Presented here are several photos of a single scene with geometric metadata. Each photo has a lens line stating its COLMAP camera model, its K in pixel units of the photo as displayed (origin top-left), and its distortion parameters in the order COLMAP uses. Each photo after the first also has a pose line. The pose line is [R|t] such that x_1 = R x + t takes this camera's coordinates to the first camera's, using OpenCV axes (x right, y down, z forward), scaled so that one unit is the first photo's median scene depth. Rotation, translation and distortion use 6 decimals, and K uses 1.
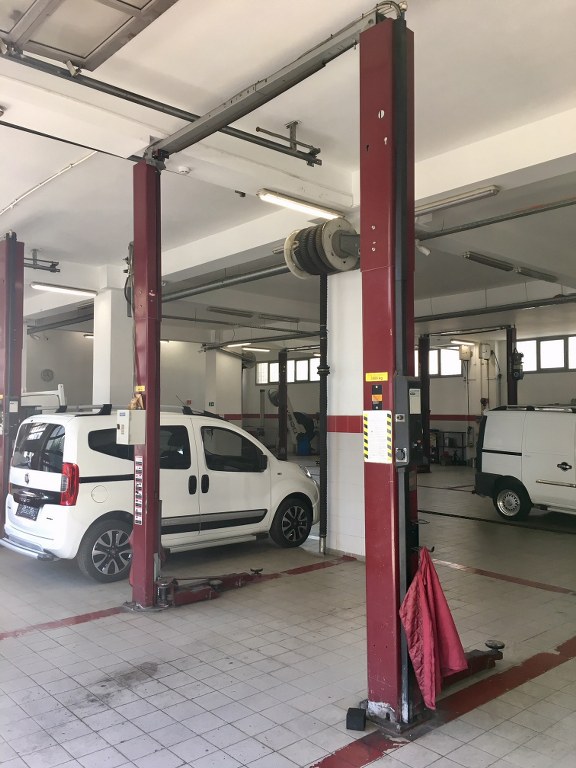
lens RADIAL K [[653.3, 0, 288.0], [0, 653.3, 384.0], [0, 0, 1]] dist [0.089756, -0.112169]
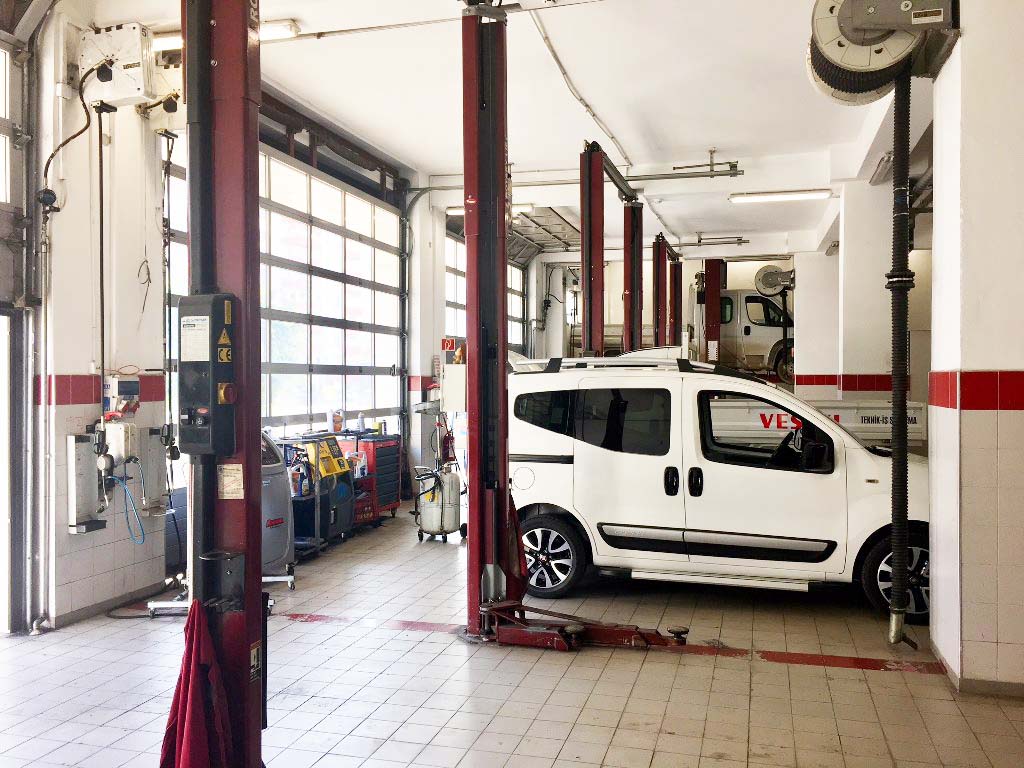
lens RADIAL K [[871.1, 0, 512.1], [0, 871.1, 381.3], [0, 0, 1]] dist [0.089756, -0.112169]
pose [[0.539787, 0.001300, -0.841801, 0.525975], [0.039825, 0.998840, 0.027079, 0.029361], [0.840859, -0.048142, 0.539108, 0.446053]]
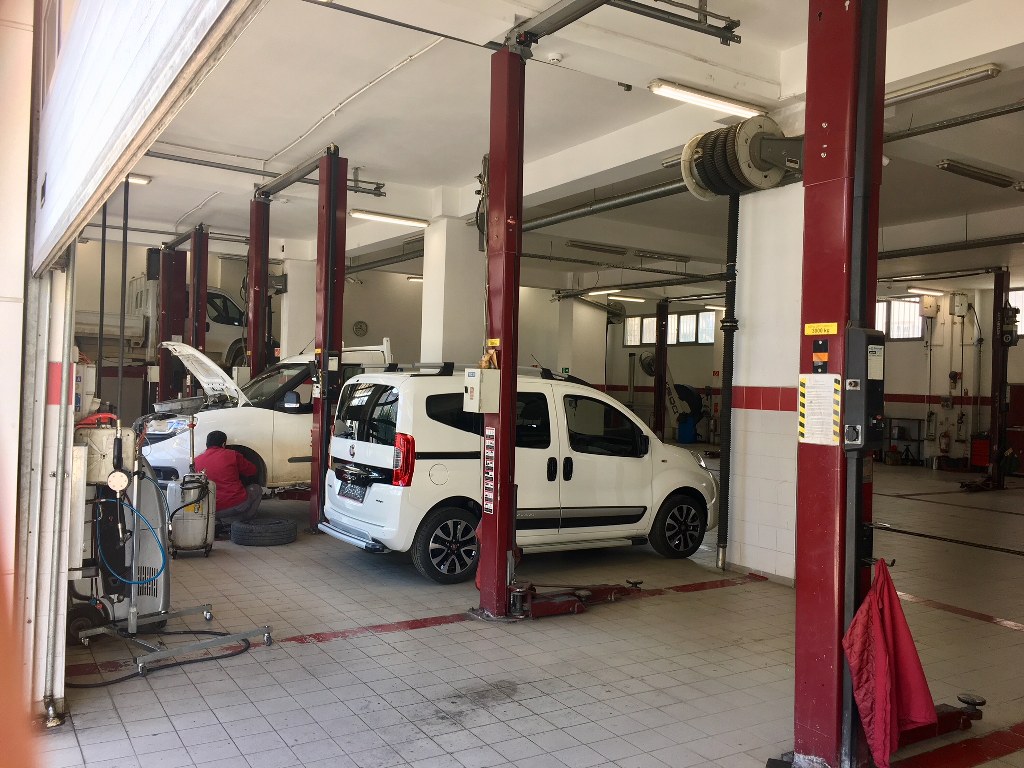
lens RADIAL K [[871.1, 0, 512.1], [0, 871.1, 381.3], [0, 0, 1]] dist [0.089756, -0.112169]
pose [[0.985244, 0.028550, -0.168760, -0.021991], [-0.021807, 0.998893, 0.041678, 0.008109], [0.169763, -0.037383, 0.984776, -0.024399]]
